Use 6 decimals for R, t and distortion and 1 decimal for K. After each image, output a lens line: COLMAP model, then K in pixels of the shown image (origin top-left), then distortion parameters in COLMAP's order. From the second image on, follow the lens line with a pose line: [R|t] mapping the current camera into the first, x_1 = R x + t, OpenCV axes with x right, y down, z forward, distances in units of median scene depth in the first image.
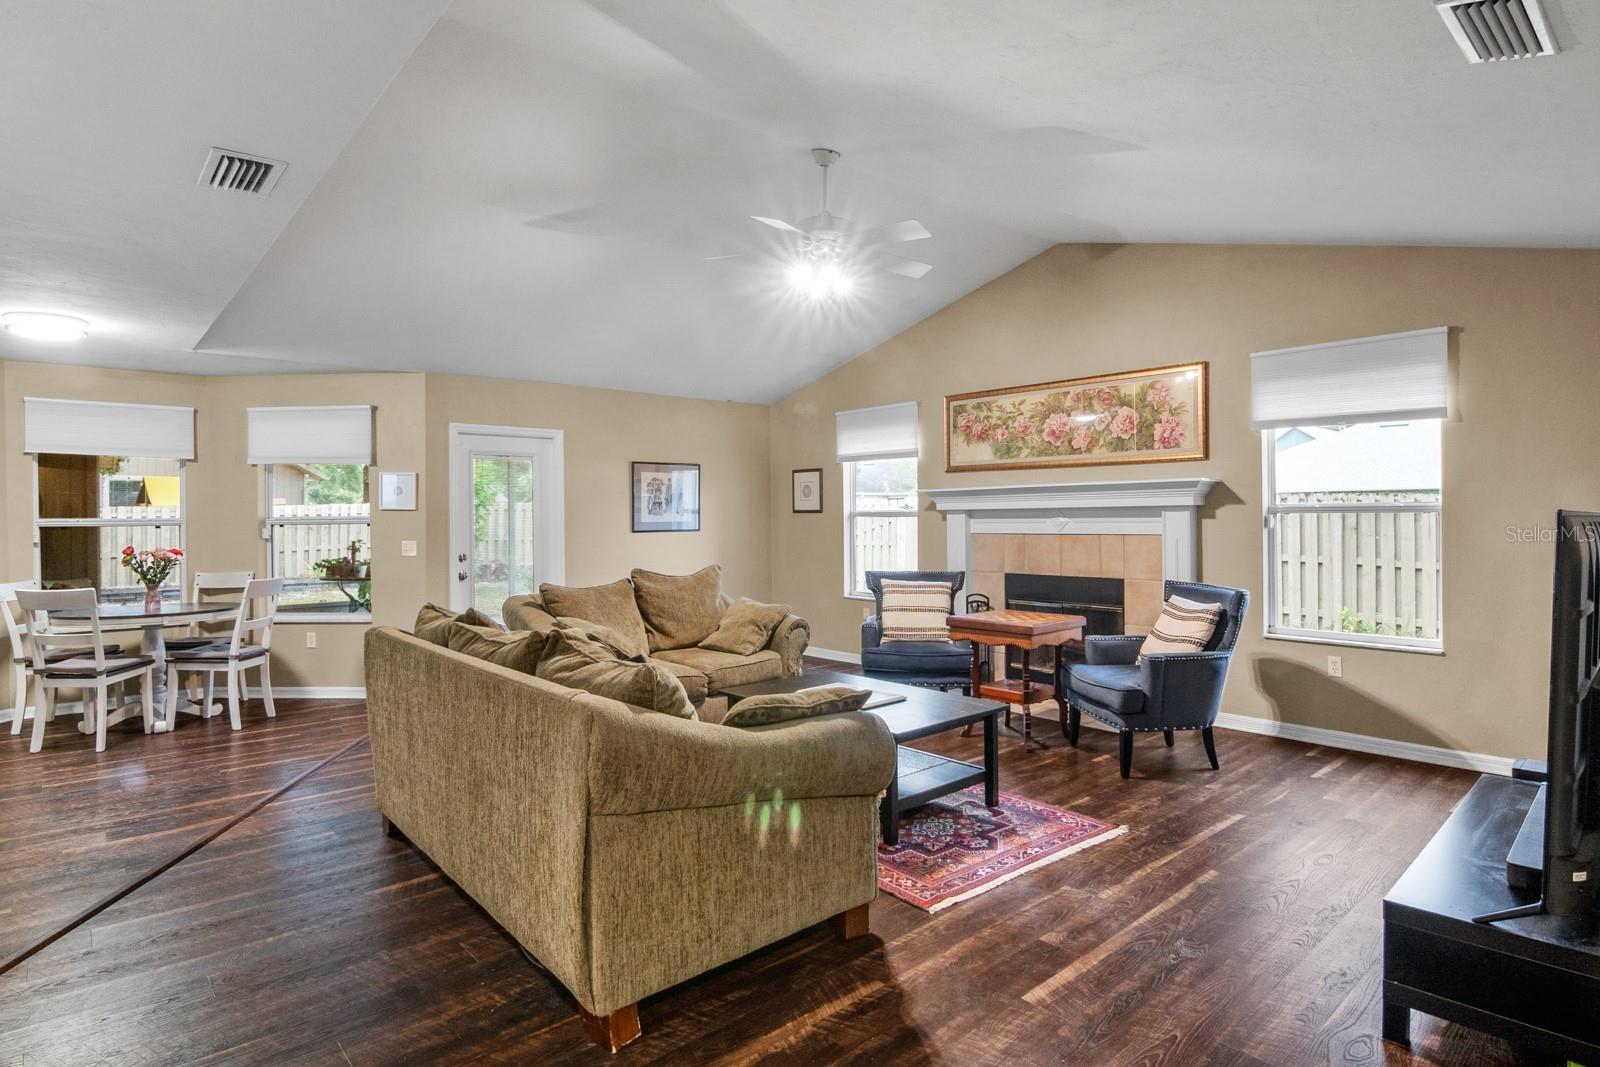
lens RADIAL K [[850.0, 0, 764.0], [0, 850.0, 546.9], [0, 0, 1]] dist [-0.005943, -0.011199]
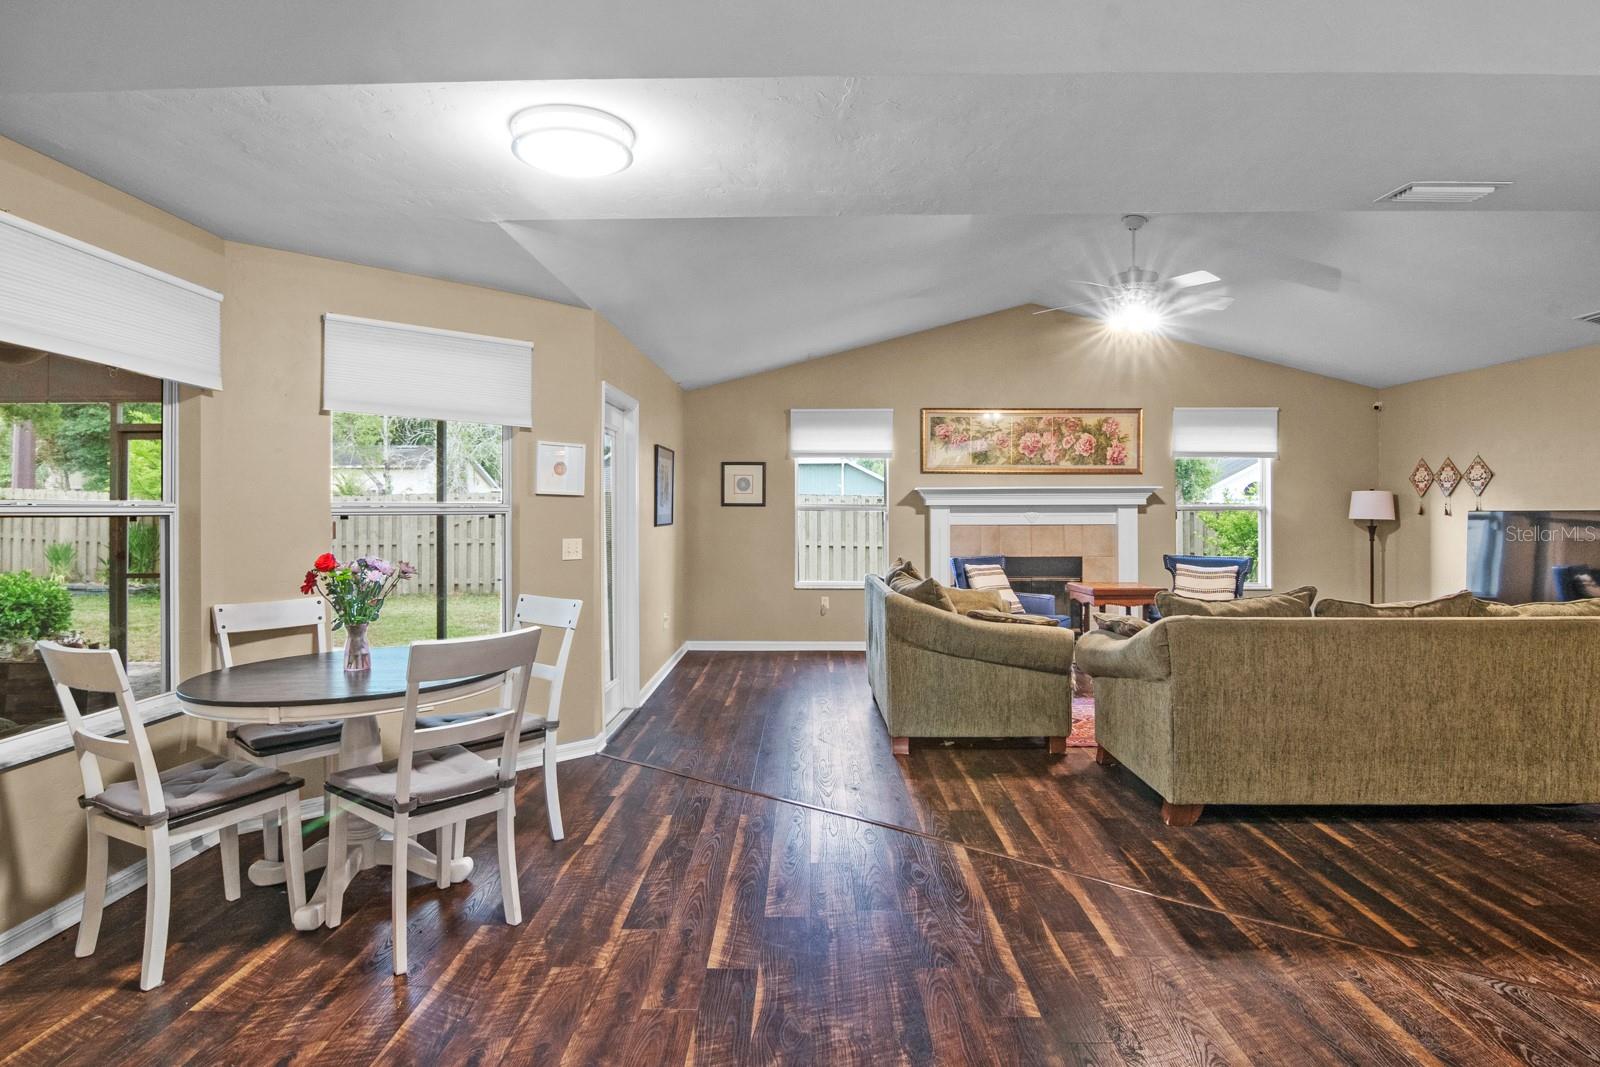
lens RADIAL K [[850.0, 0, 790.8], [0, 850.0, 502.9], [0, 0, 1]] dist [-0.005943, -0.011199]
pose [[0.663178, 0.012294, 0.748361, -0.844336], [0.018842, 0.999274, -0.033112, -0.014309], [-0.748224, 0.036060, 0.662465, 0.412209]]
